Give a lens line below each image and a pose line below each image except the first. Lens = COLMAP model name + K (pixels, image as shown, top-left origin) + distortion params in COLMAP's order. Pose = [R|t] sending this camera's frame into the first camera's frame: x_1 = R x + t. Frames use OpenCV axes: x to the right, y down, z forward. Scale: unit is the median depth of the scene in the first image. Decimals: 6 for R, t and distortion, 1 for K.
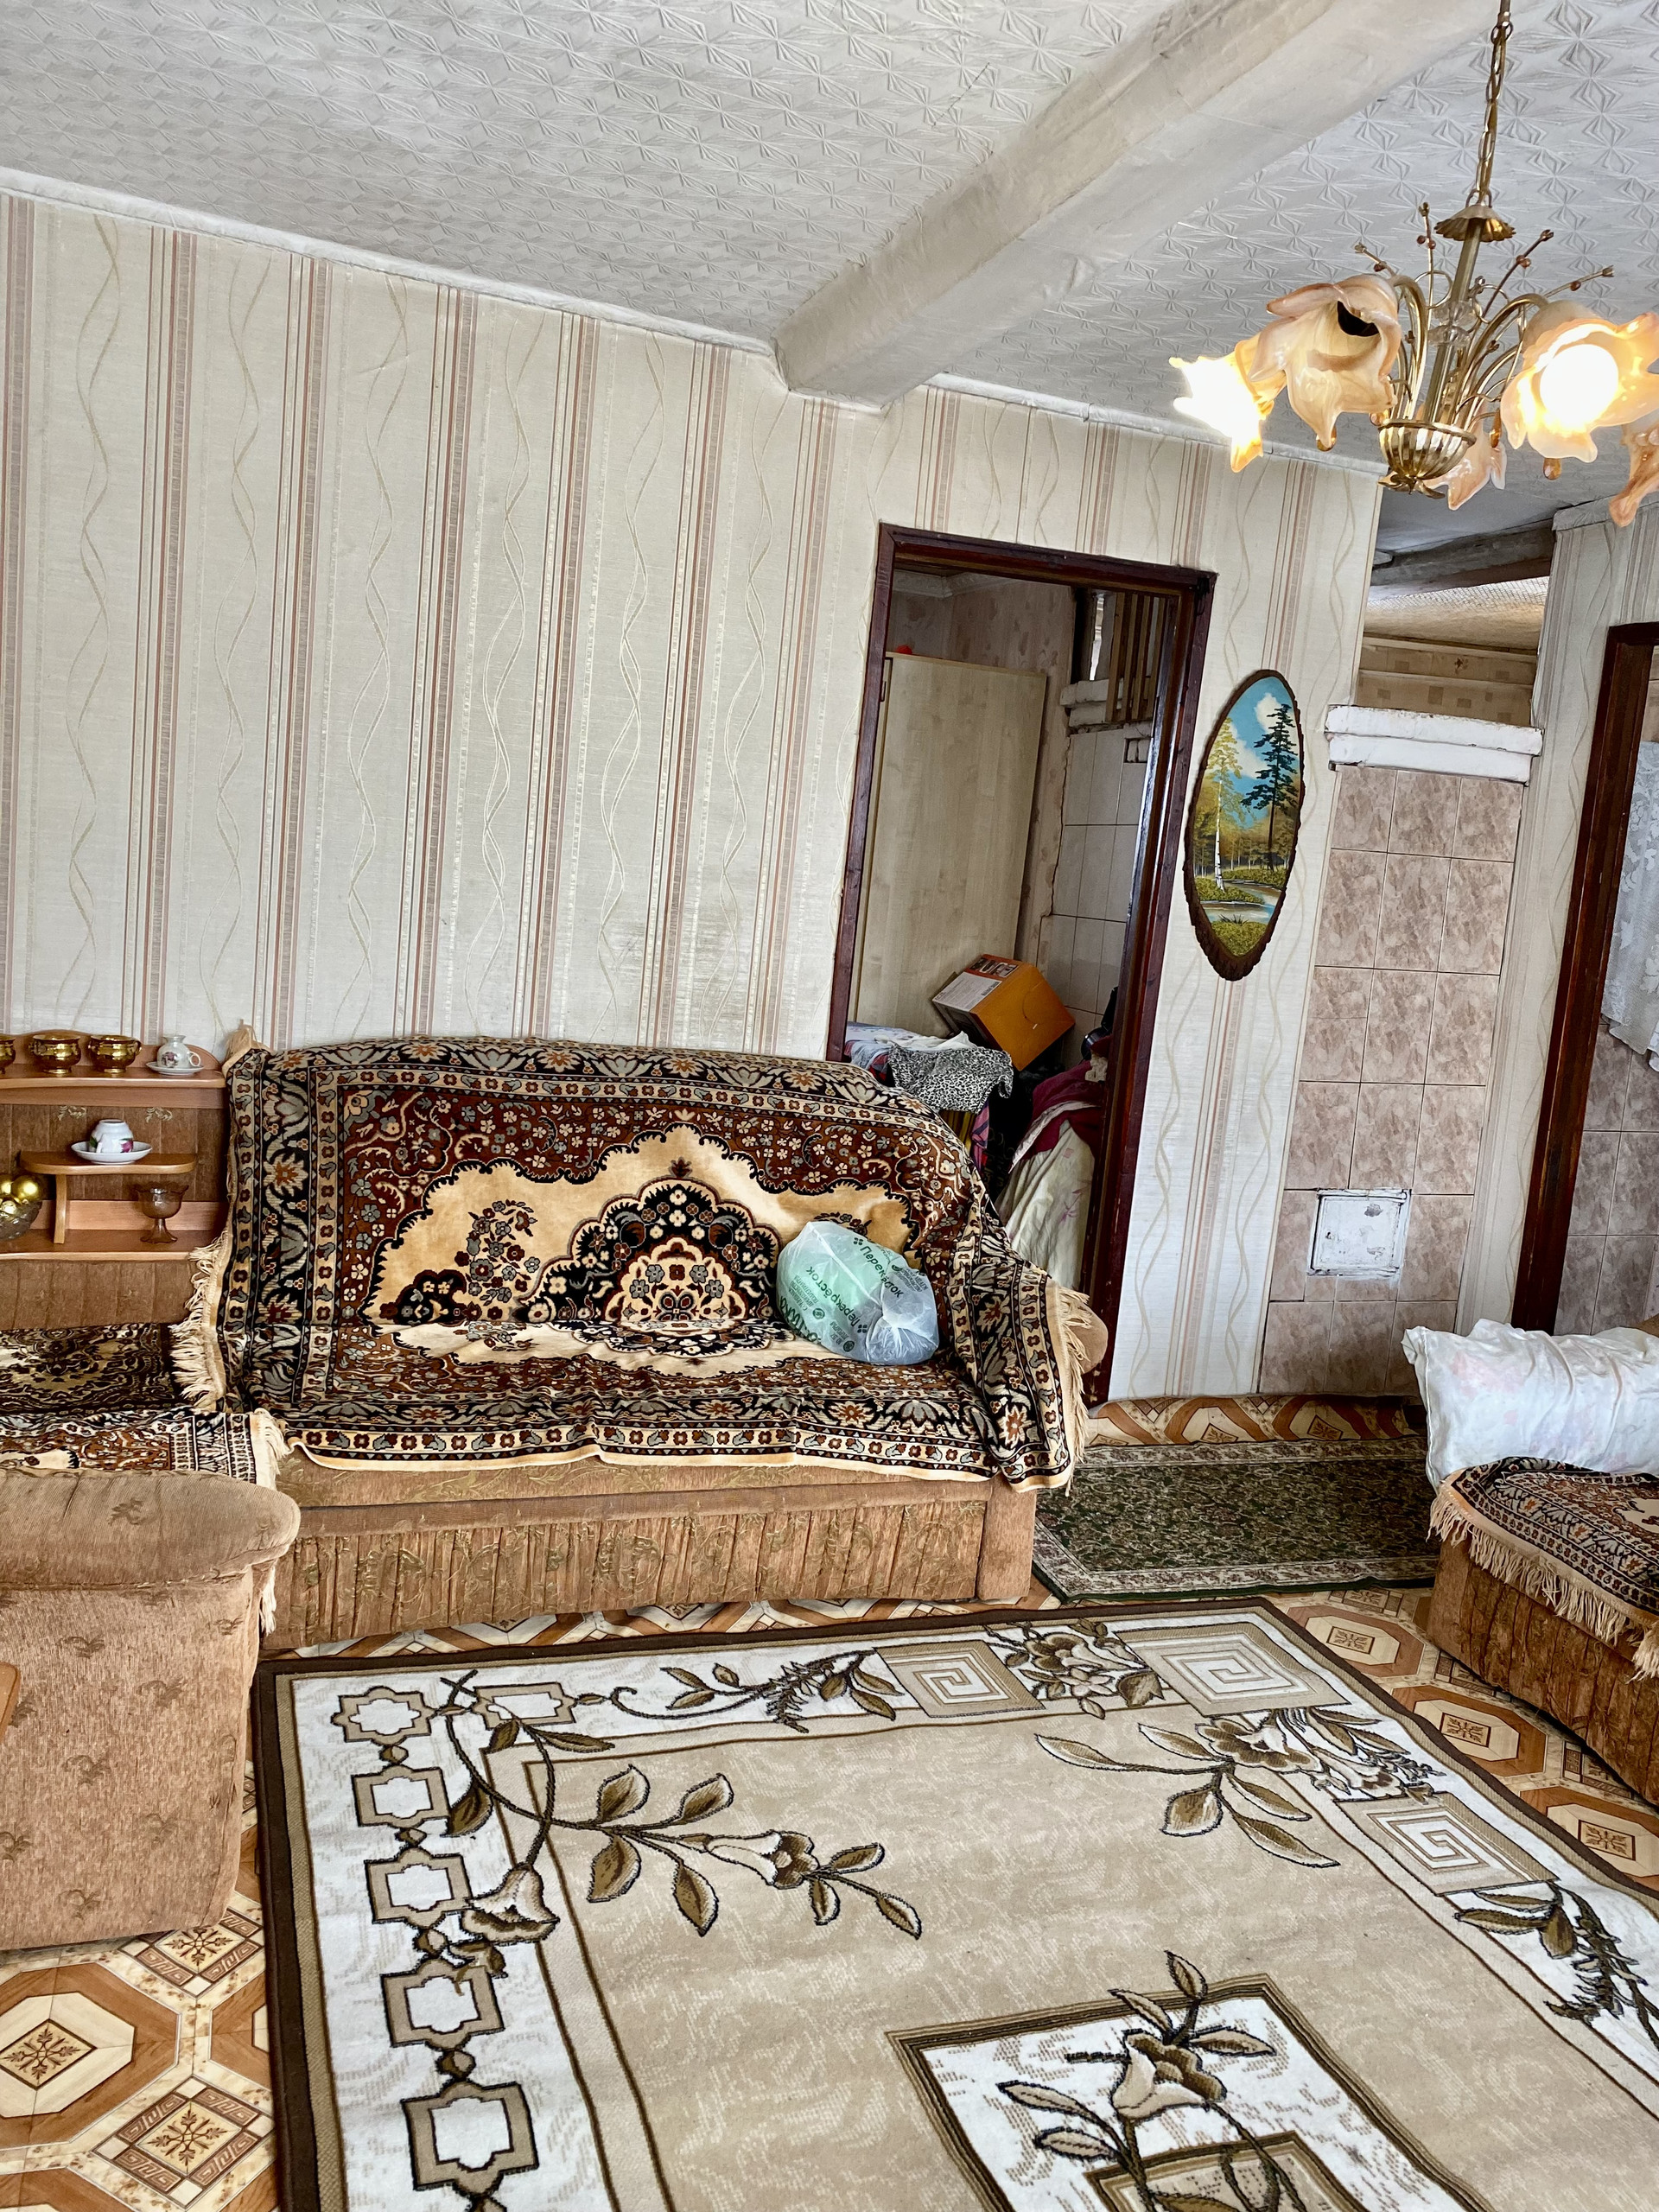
lens RADIAL K [[1741.9, 0, 823.7], [0, 1741.9, 1102.0], [0, 0, 1]] dist [-0.014669, -0.026769]
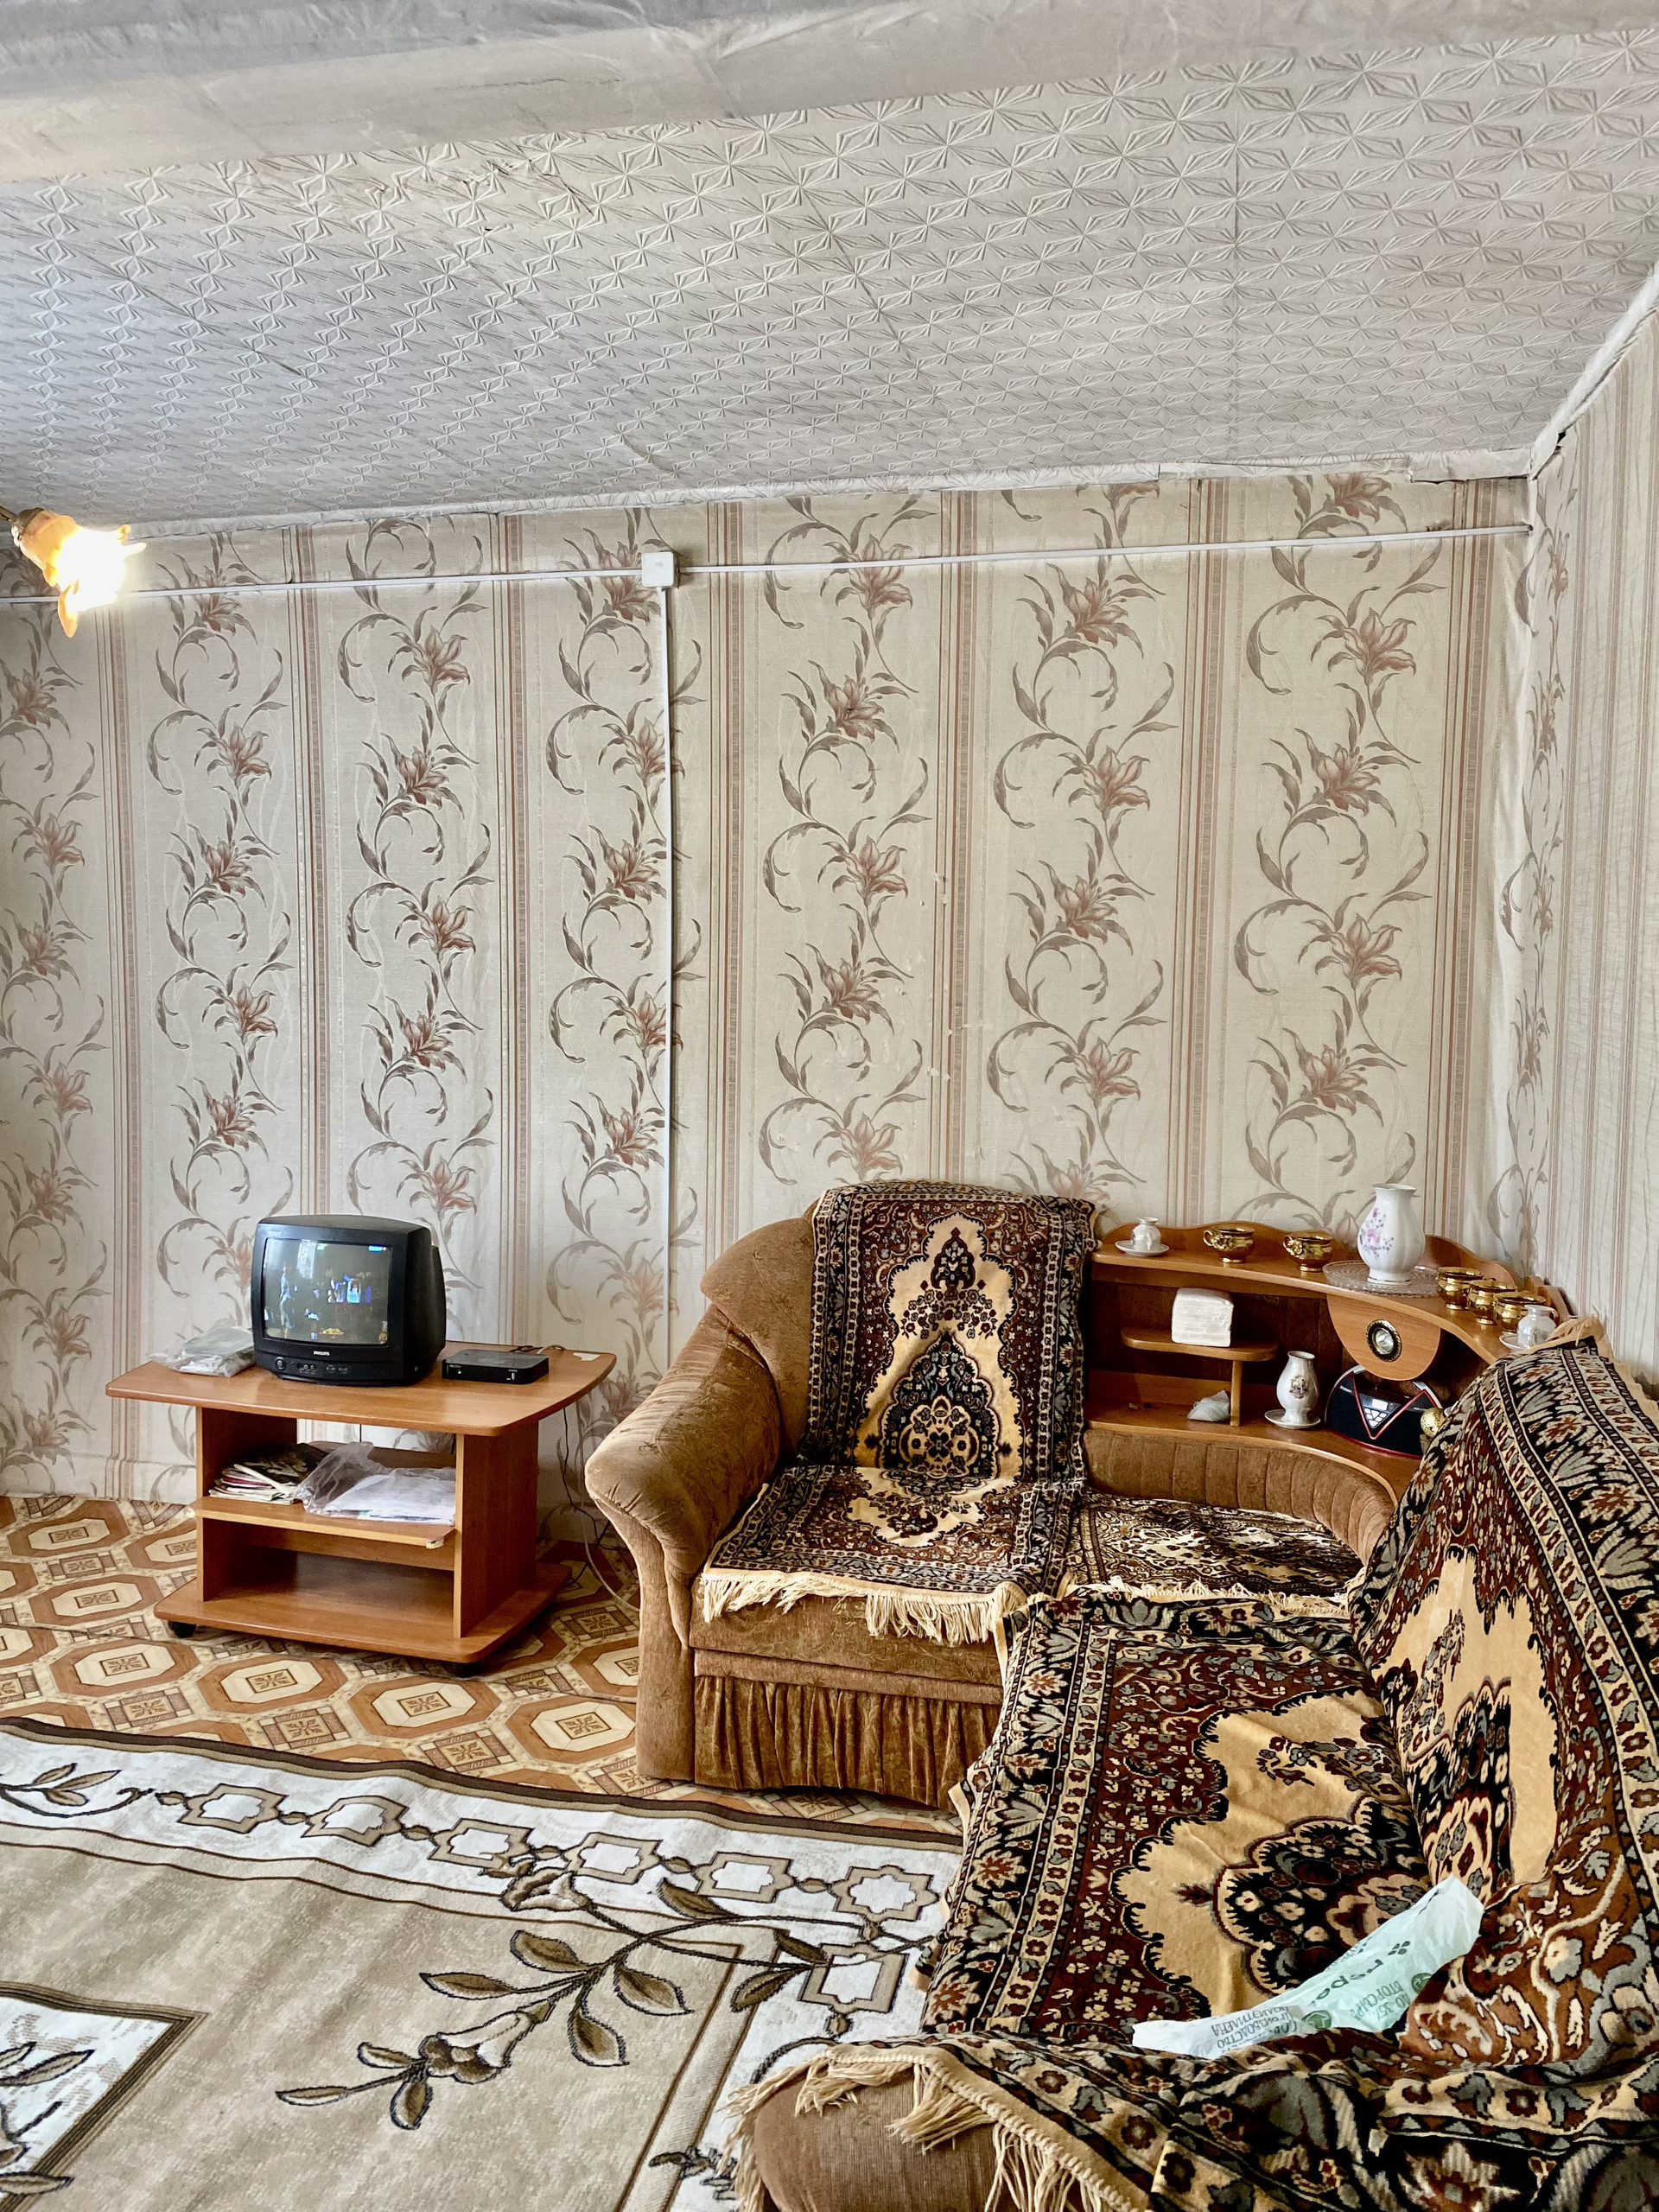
lens RADIAL K [[1741.9, 0, 827.2], [0, 1741.9, 1097.4], [0, 0, 1]] dist [-0.014669, -0.026769]
pose [[-0.536797, -0.009177, -0.843662, 0.706357], [-0.193173, 0.974716, 0.112307, -0.225307], [0.821300, 0.223258, -0.524997, 1.636771]]
